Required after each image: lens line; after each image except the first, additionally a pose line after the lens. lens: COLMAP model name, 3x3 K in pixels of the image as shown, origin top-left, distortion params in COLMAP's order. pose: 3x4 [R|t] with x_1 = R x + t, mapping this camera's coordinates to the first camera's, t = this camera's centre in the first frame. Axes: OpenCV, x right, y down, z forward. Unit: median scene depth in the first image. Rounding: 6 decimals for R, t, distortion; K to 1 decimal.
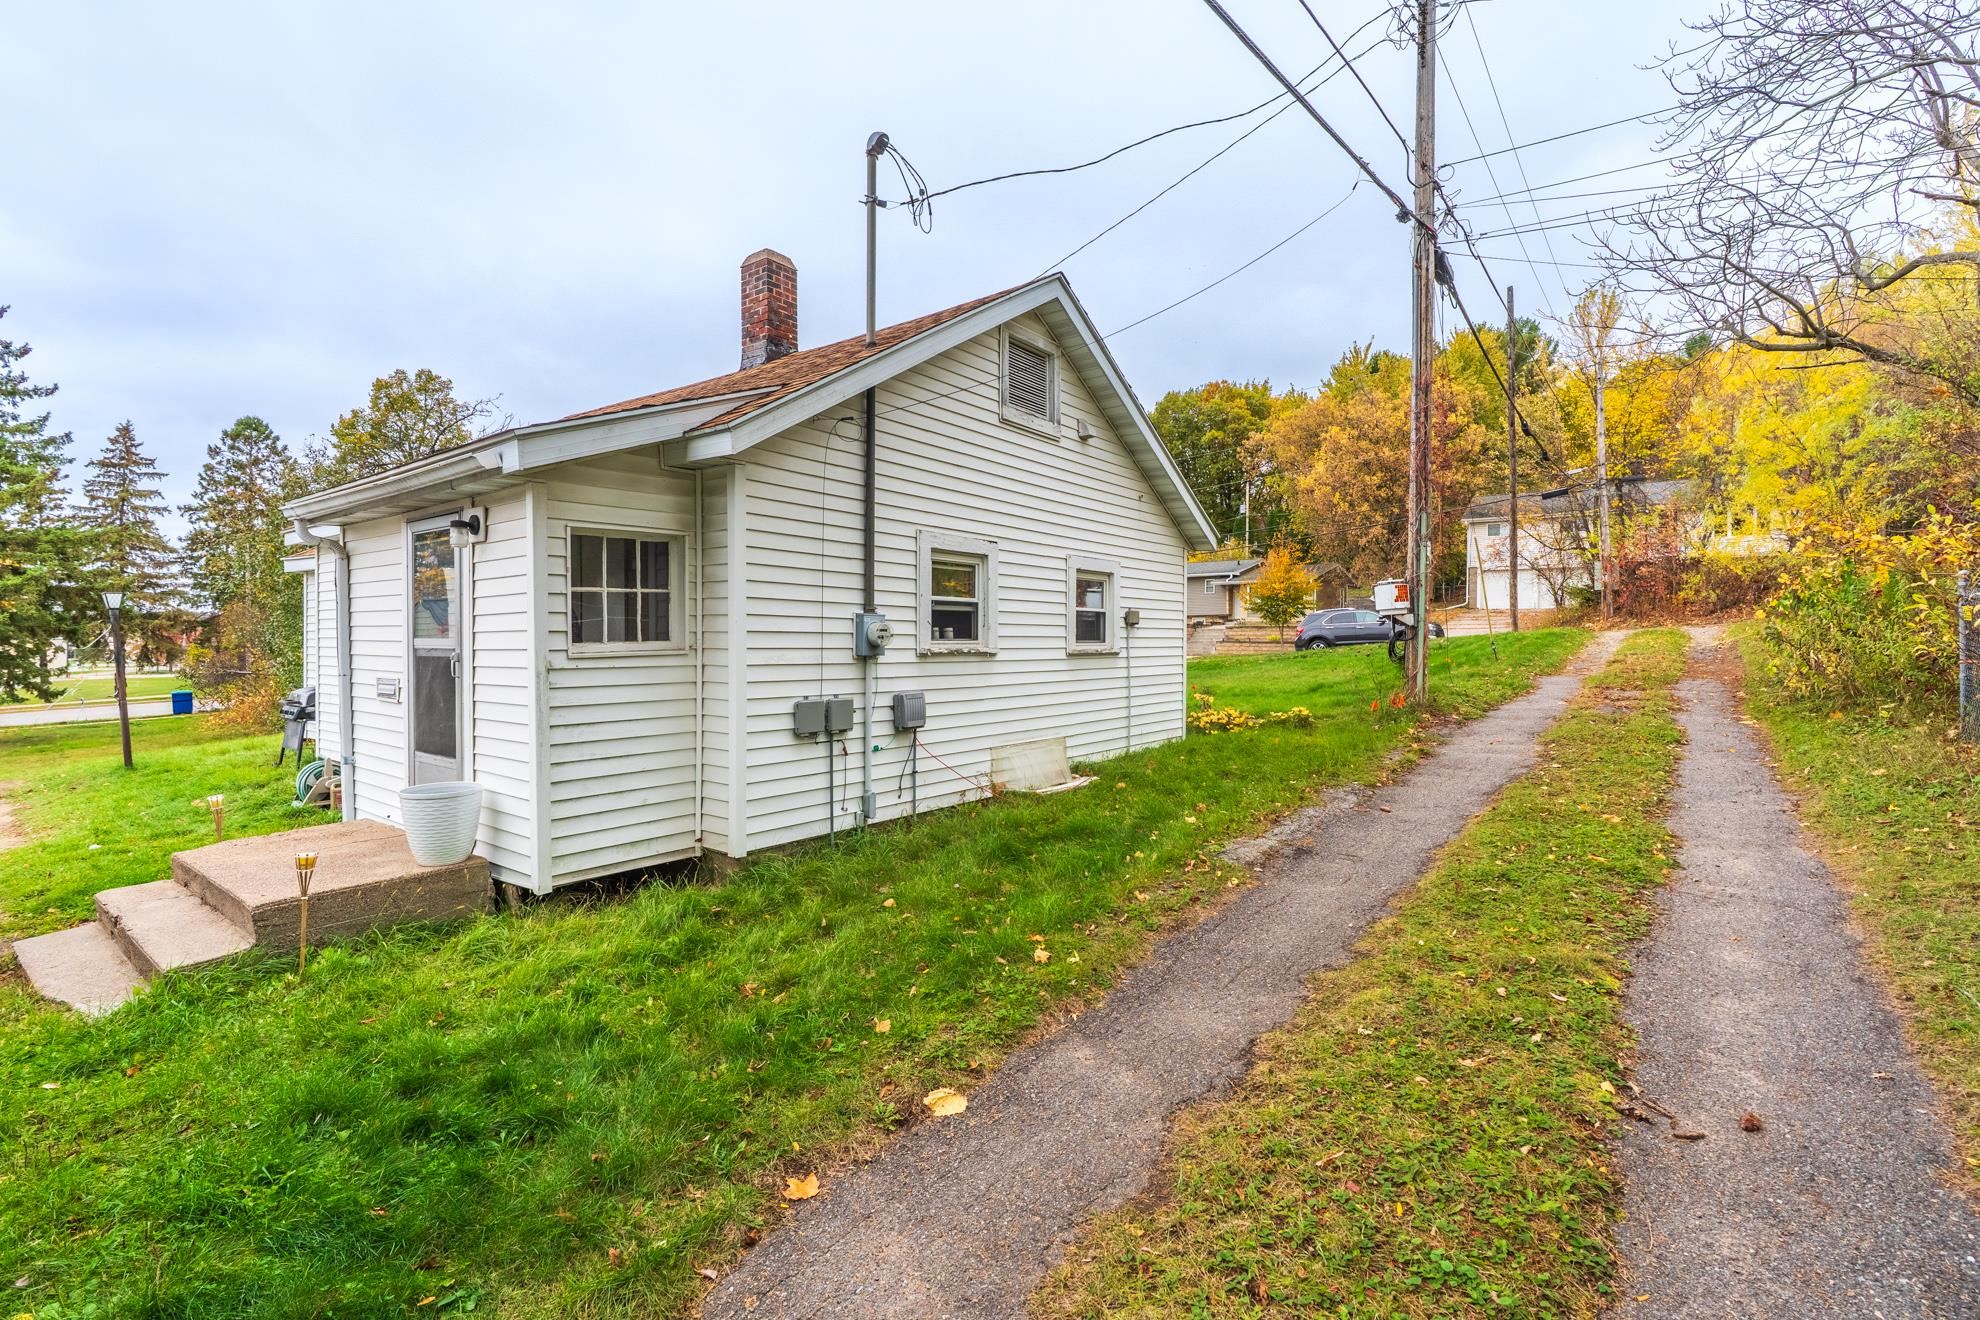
lens RADIAL K [[893.6, 0, 972.9], [0, 893.6, 663.6], [0, 0, 1]] dist [-0.030011, 0.000335]
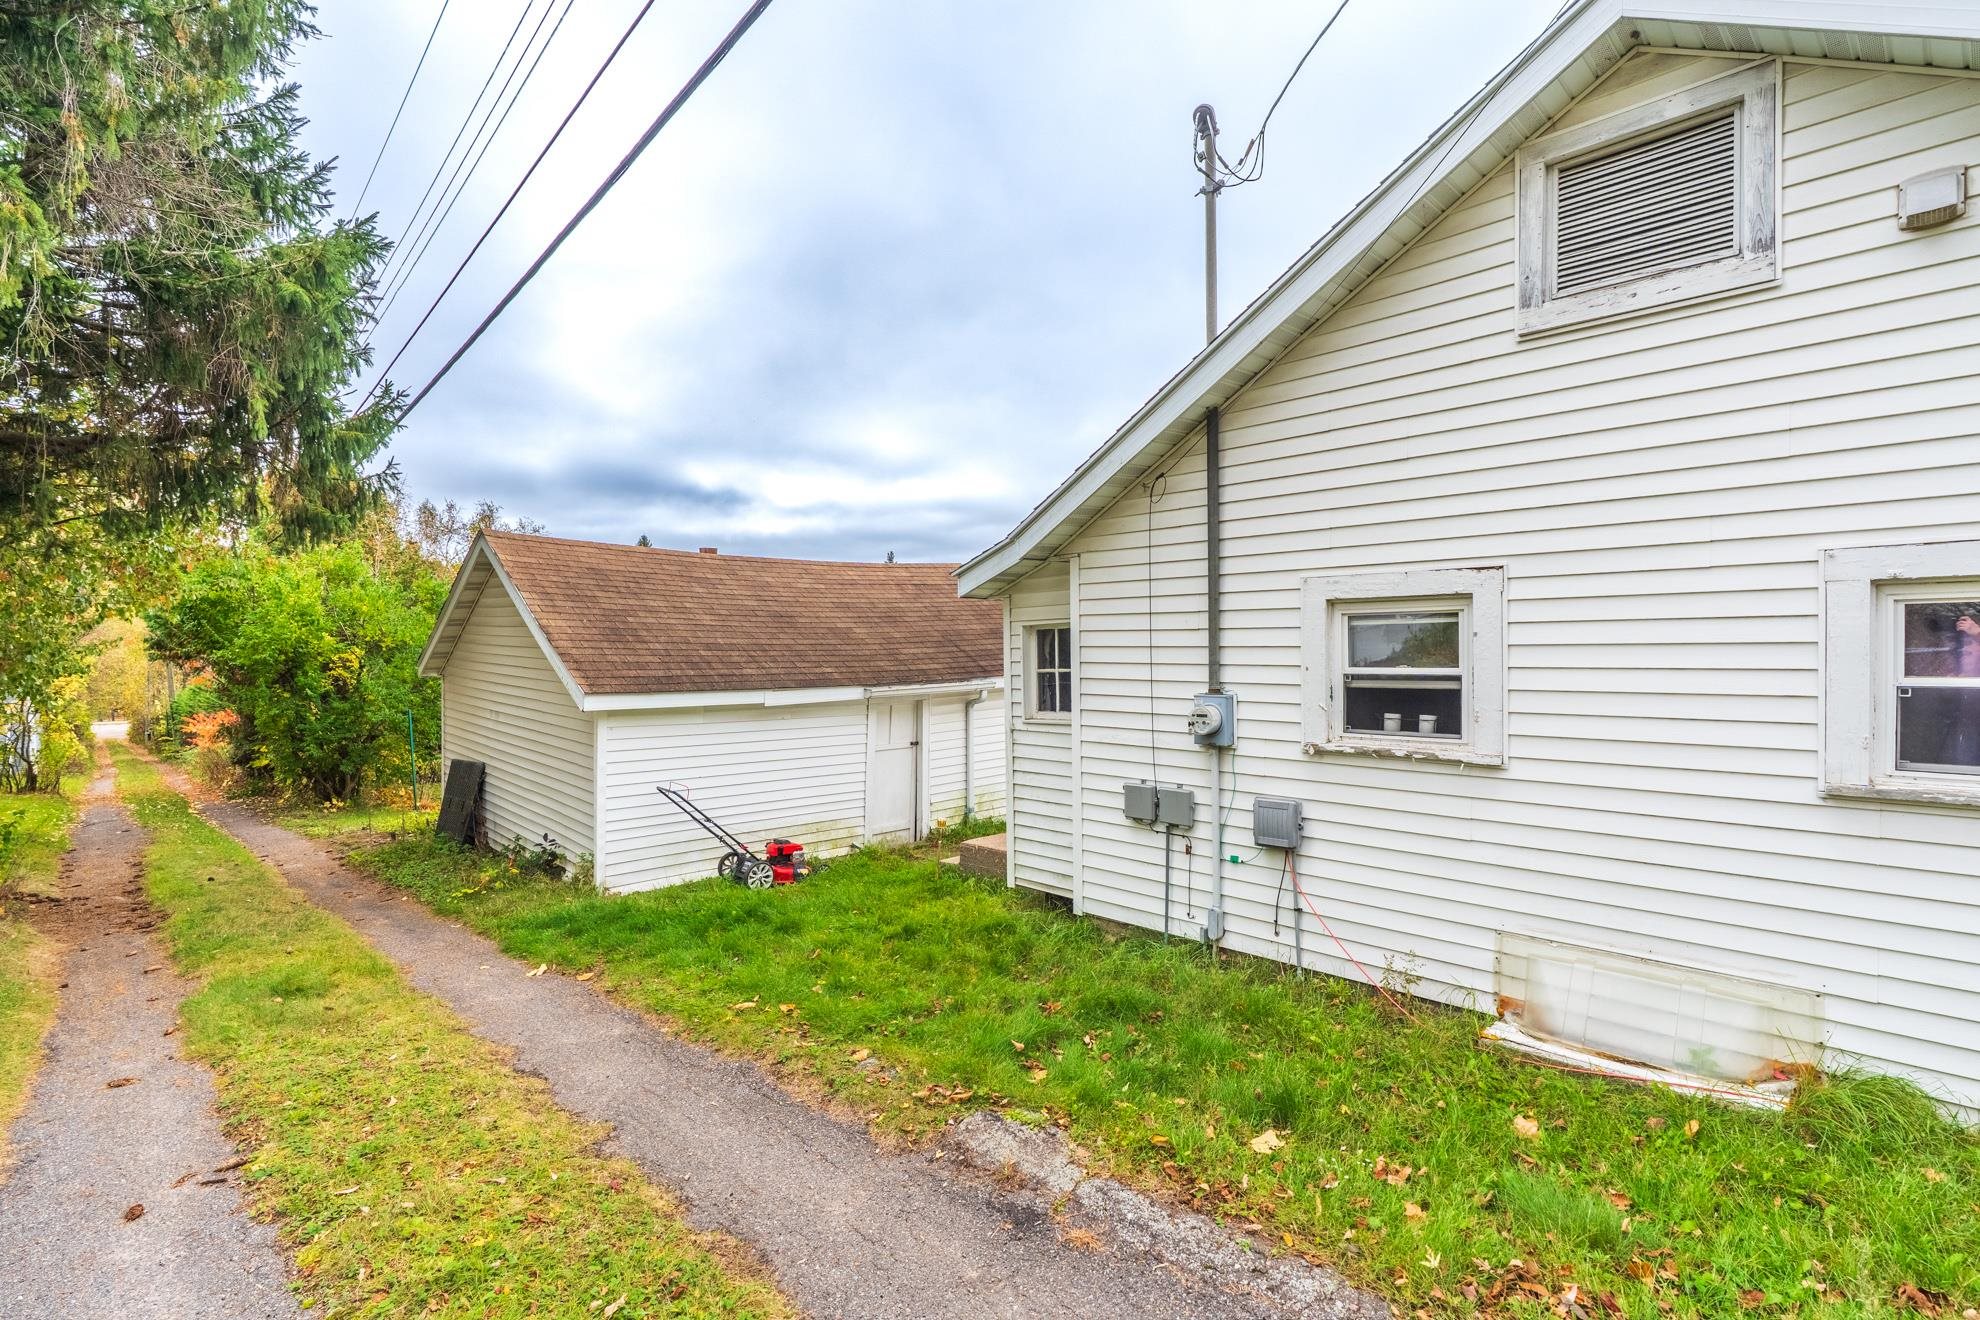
lens RADIAL K [[893.6, 0, 972.9], [0, 893.6, 663.6], [0, 0, 1]] dist [-0.030011, 0.000335]
pose [[-0.133599, 0.026040, -0.990693, 0.726655], [-0.003235, 0.999638, 0.026712, -0.104359], [0.991030, 0.006774, -0.133466, 0.880750]]
